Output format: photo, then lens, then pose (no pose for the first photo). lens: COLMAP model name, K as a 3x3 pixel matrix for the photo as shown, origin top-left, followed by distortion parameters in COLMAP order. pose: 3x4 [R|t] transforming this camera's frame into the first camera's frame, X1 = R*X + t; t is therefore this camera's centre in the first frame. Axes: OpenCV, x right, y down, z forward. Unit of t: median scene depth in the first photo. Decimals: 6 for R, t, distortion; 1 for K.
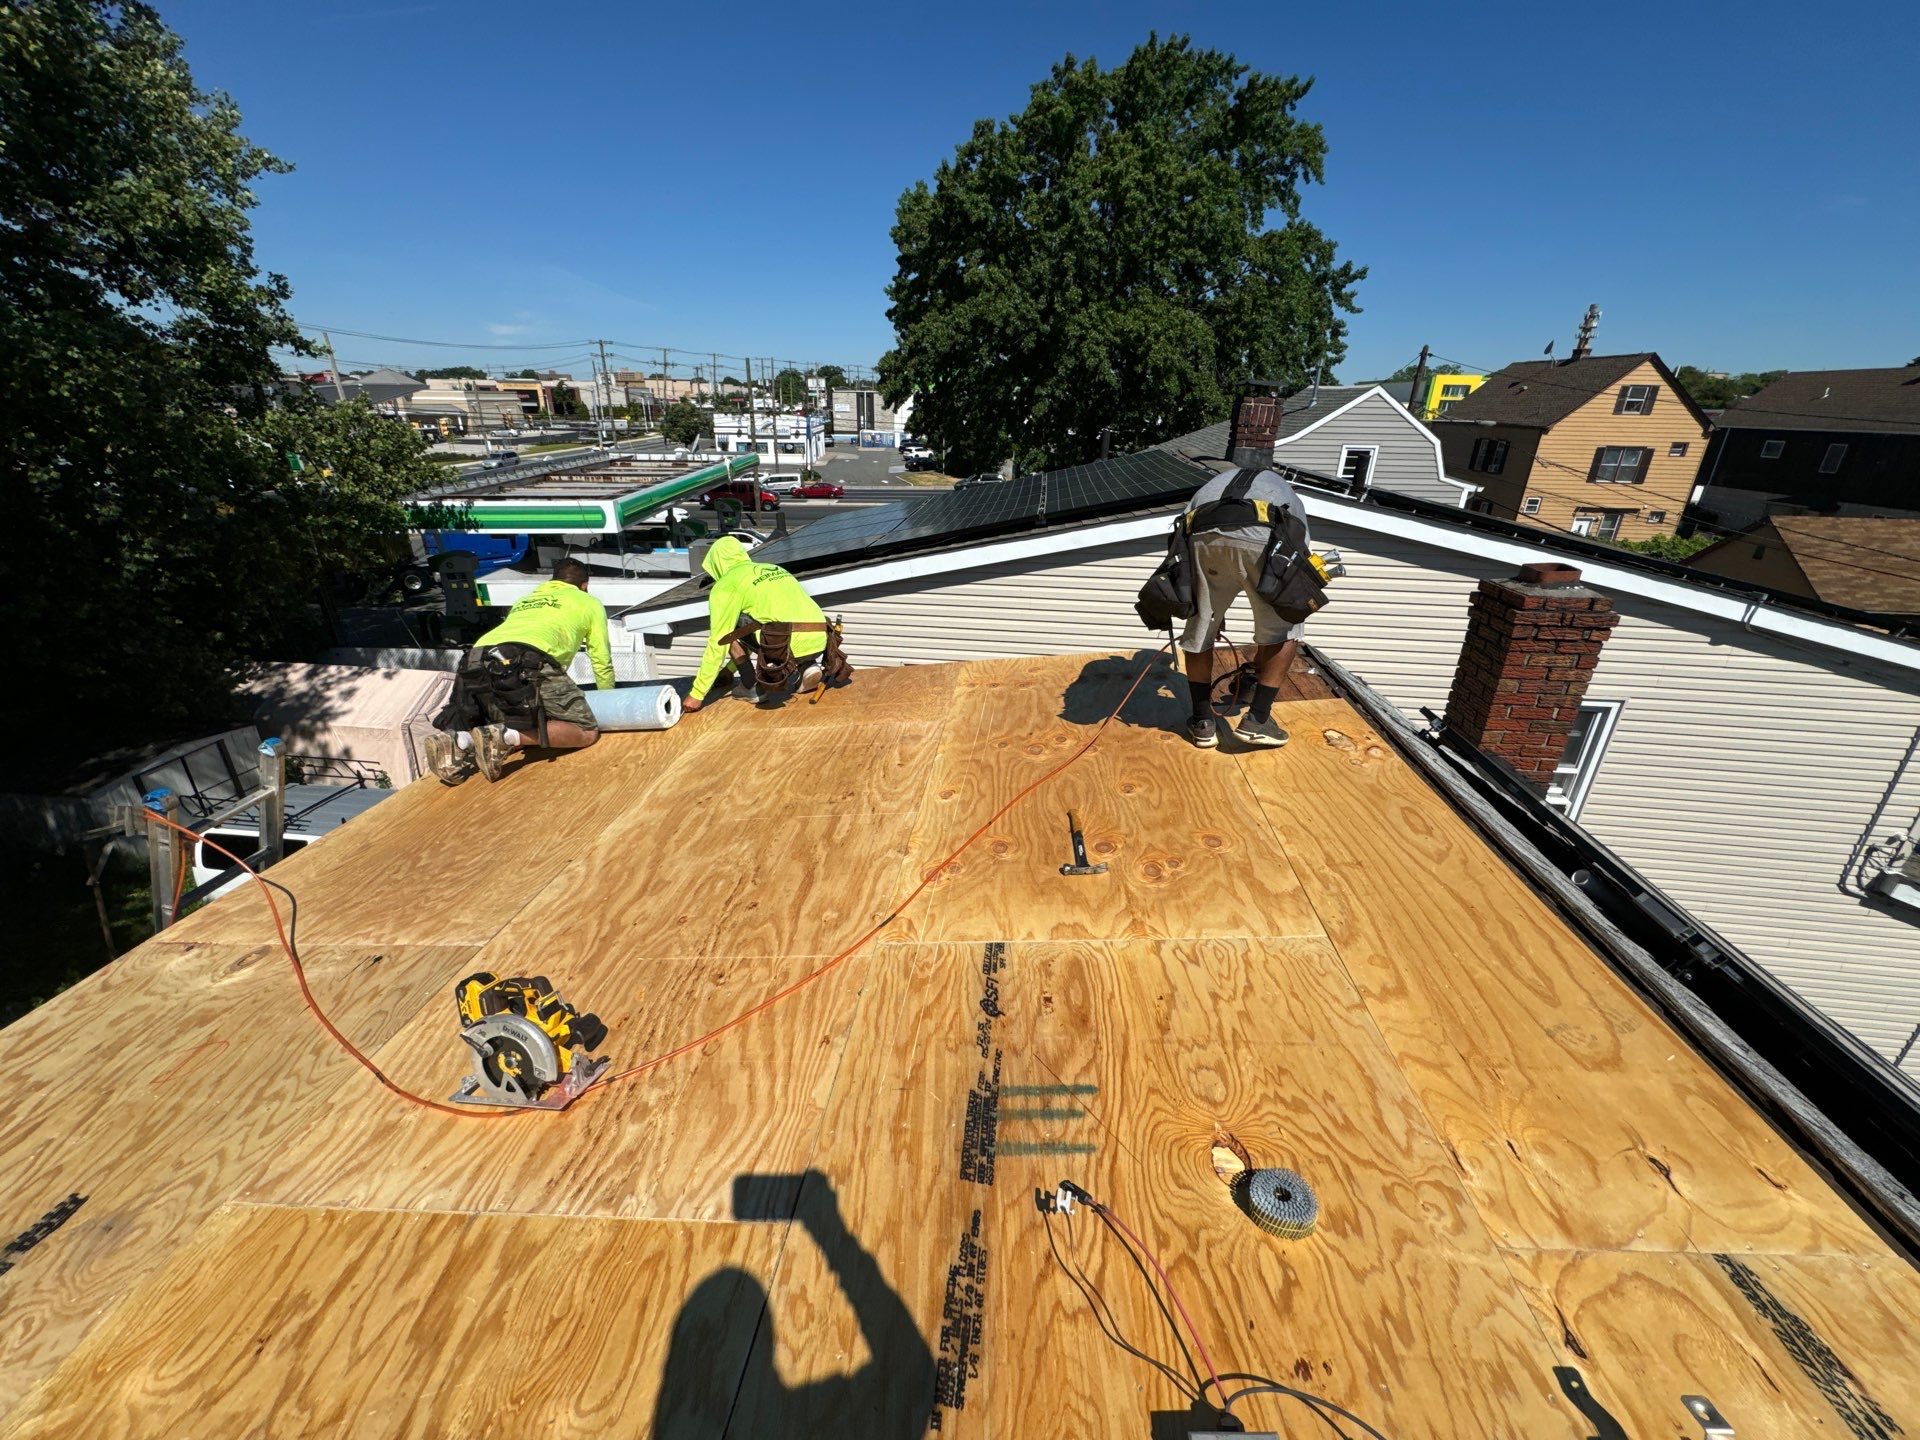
lens RADIAL K [[774.5, 0, 971.3], [0, 774.5, 709.5], [0, 0, 1]] dist [-0.011457, 0.002350]
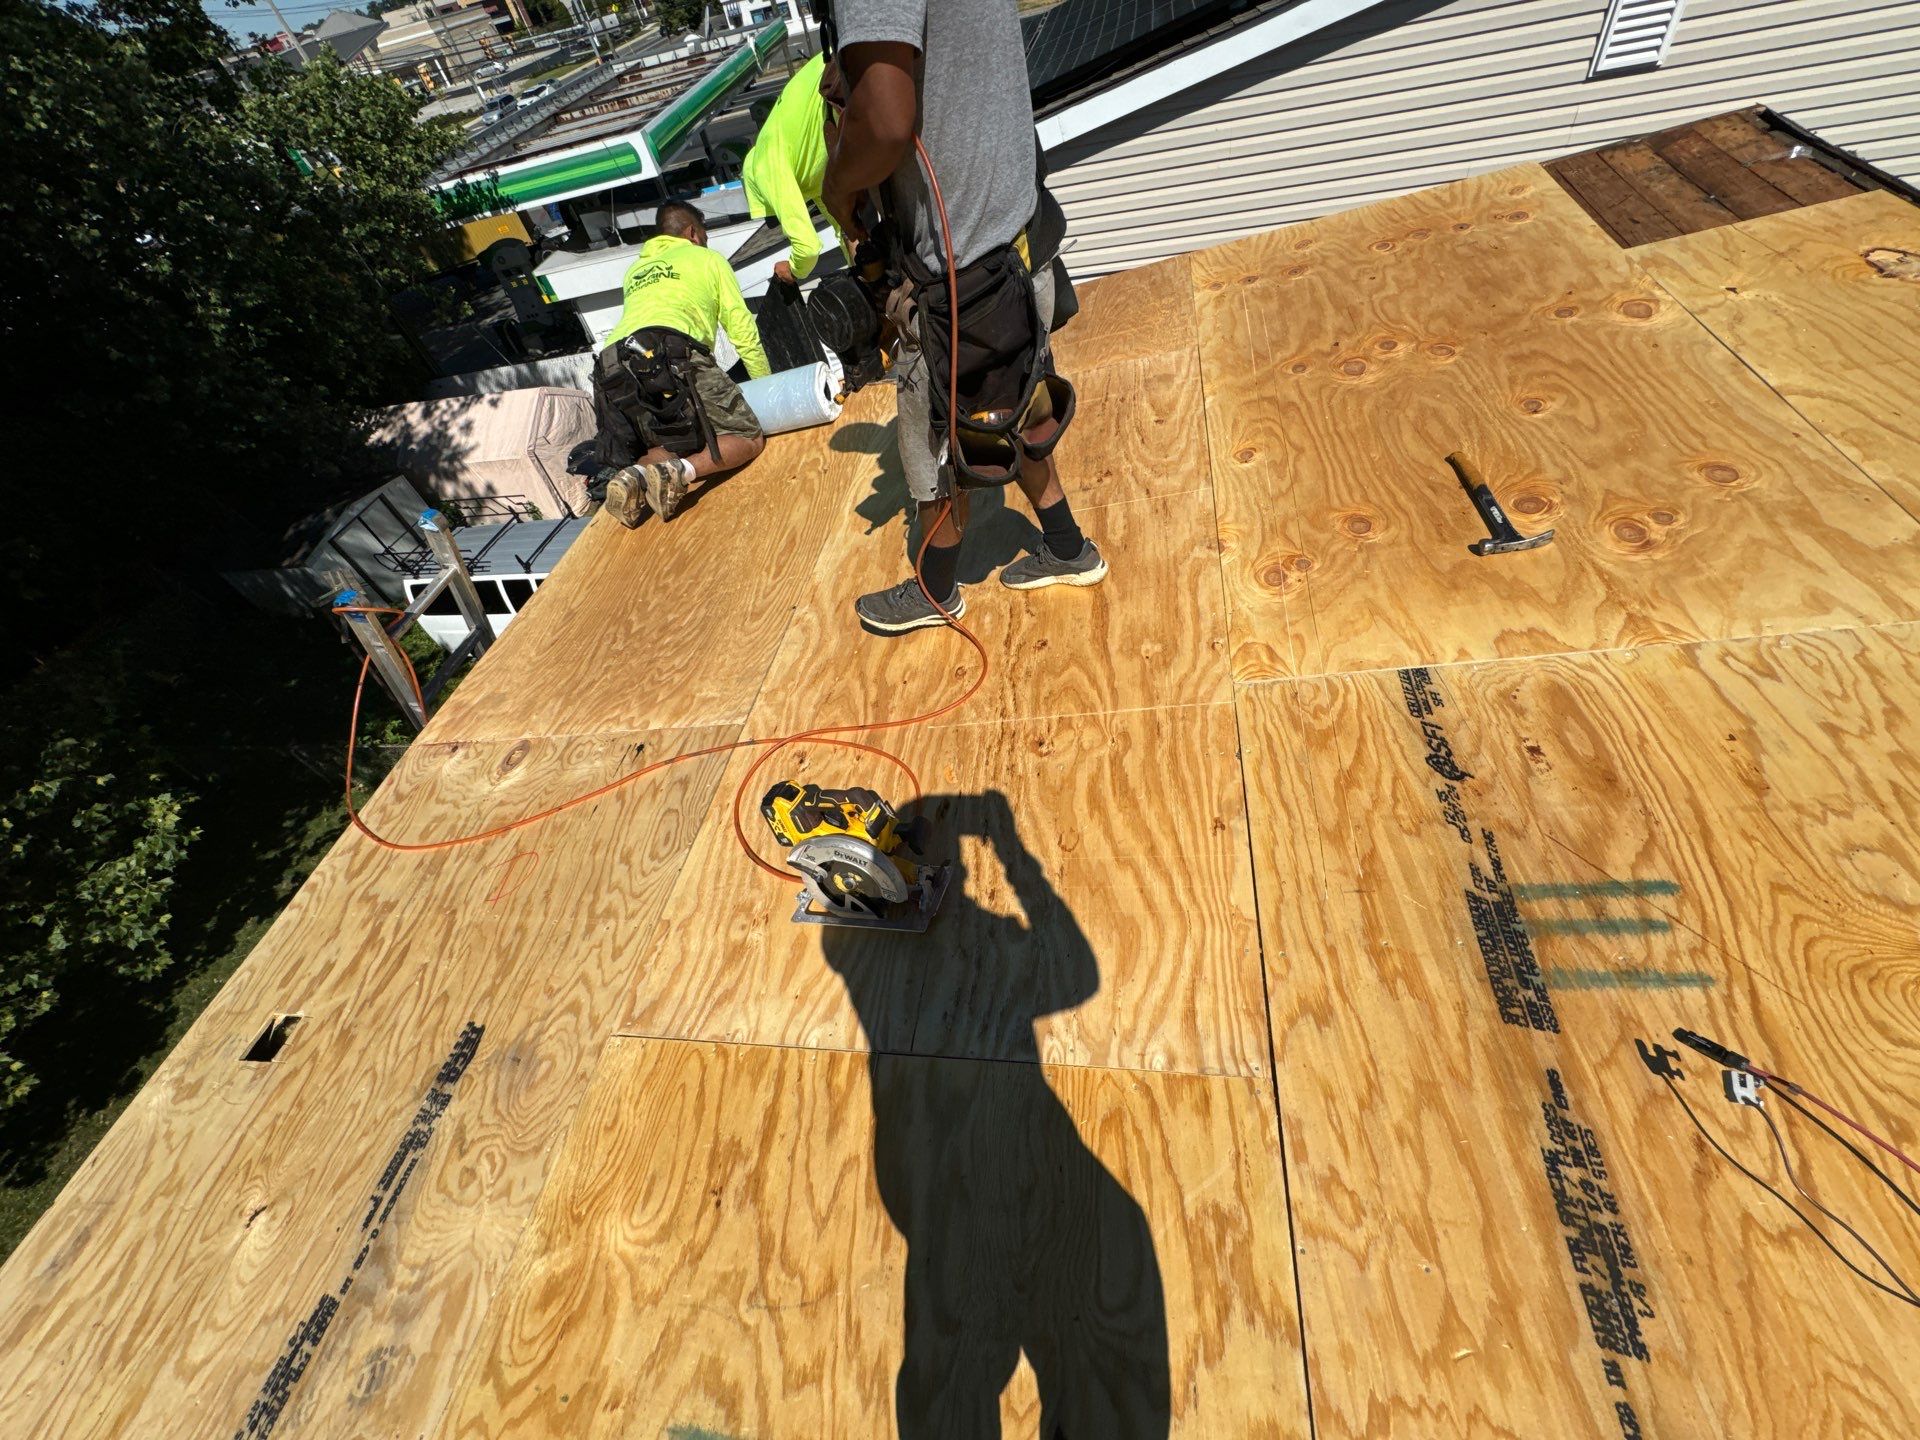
lens RADIAL K [[776.7, 0, 960.0], [0, 776.7, 720.0], [0, 0, 1]] dist [-0.000965, 0.000103]
pose [[0.977017, -0.088354, -0.193986, -0.226875], [0.164619, 0.890888, 0.423342, -0.029633], [0.135416, -0.445546, 0.884958, 0.260925]]
